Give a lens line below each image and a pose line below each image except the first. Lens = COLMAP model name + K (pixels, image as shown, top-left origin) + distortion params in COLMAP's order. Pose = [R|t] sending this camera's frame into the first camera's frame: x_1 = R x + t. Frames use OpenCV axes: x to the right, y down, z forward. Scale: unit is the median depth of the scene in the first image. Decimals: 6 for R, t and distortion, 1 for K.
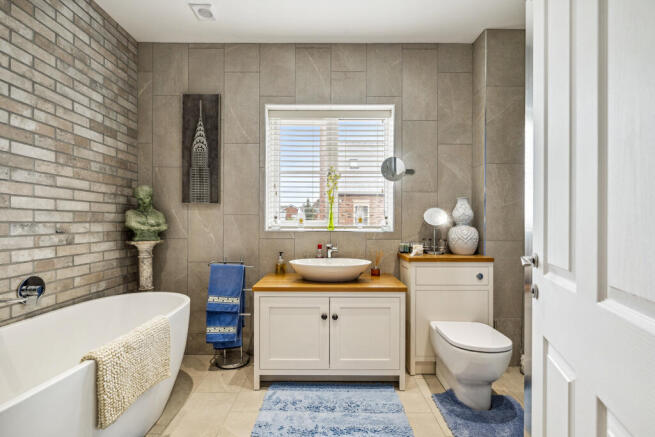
lens RADIAL K [[308.7, 0, 326.0], [0, 308.7, 220.2], [0, 0, 1]] dist [0.005686, 0.000406]
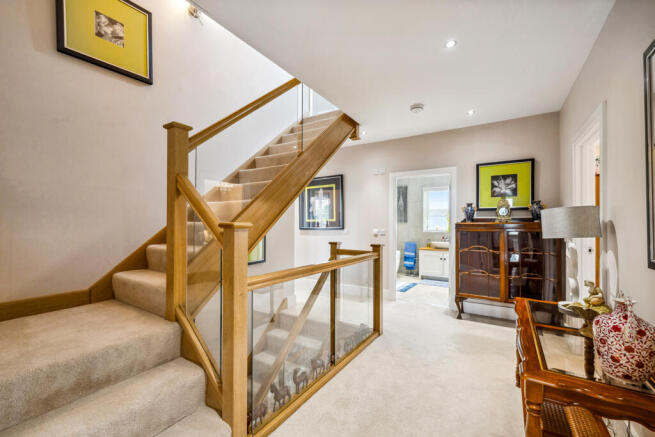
lens RADIAL K [[284.4, 0, 326.4], [0, 284.4, 222.1], [0, 0, 1]] dist [-0.004081, -0.000306]
pose [[0.837497, -0.008882, -0.546370, 0.543790], [0.005919, 0.999957, -0.007181, -0.047600], [0.546411, 0.002780, 0.837513, -1.879896]]
